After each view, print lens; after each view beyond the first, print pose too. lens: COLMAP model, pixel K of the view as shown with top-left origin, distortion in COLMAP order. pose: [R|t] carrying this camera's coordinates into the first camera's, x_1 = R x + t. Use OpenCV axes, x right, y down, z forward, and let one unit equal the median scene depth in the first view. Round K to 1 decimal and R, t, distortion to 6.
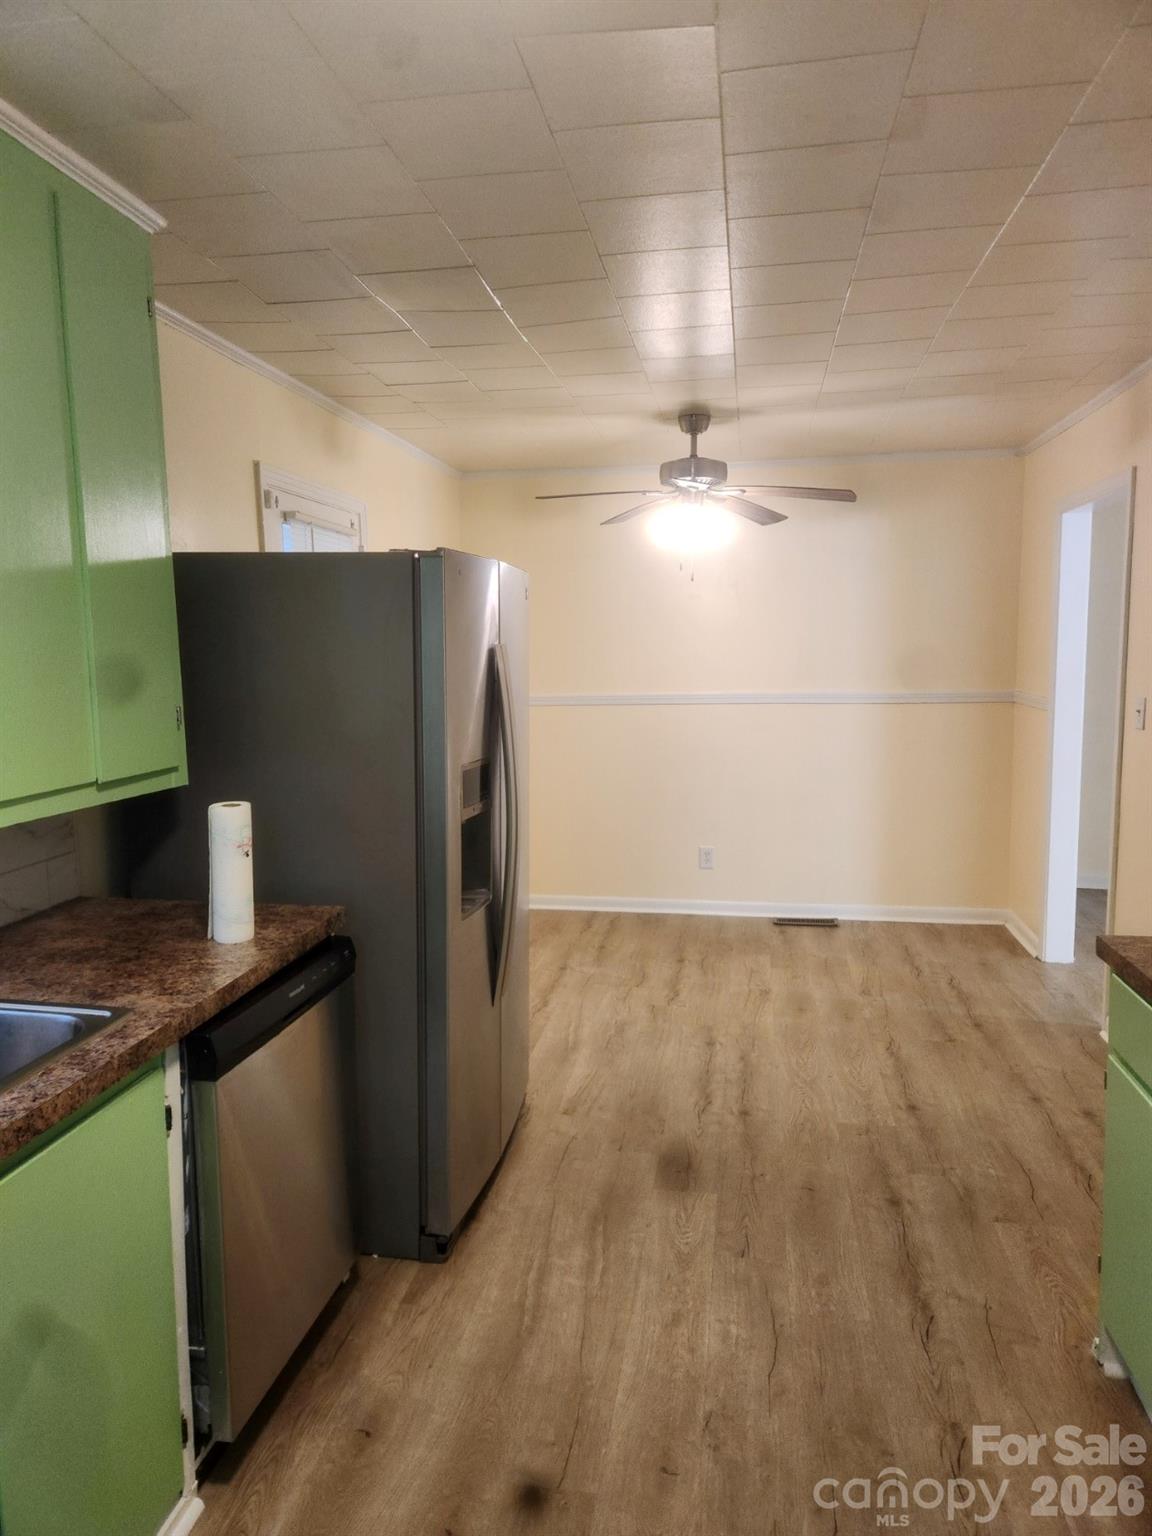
lens RADIAL K [[1043.2, 0, 567.0], [0, 1043.2, 759.3], [0, 0, 1]] dist [0.107938, -0.109253]
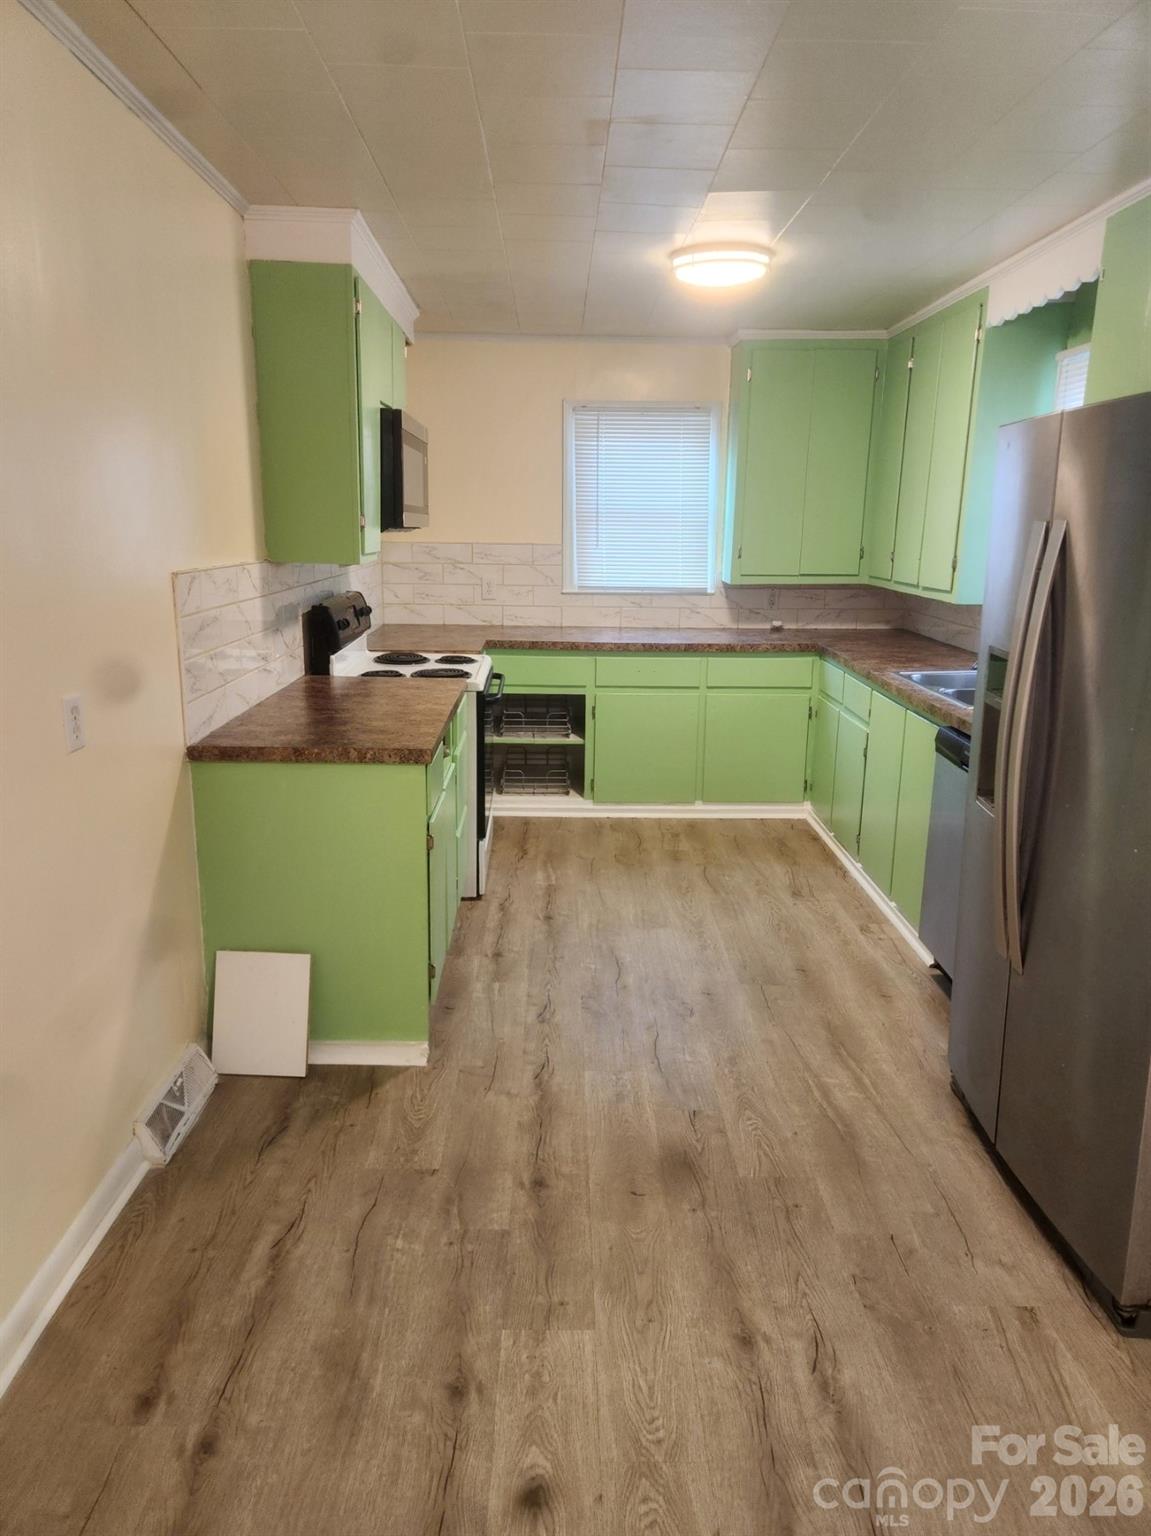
lens RADIAL K [[1043.2, 0, 566.5], [0, 1043.2, 759.3], [0, 0, 1]] dist [0.107938, -0.109253]
pose [[-0.984054, 0.040478, -0.173205, 0.430966], [-0.018740, 0.944748, 0.327260, -0.193928], [0.176882, 0.325287, -0.928925, 1.731125]]
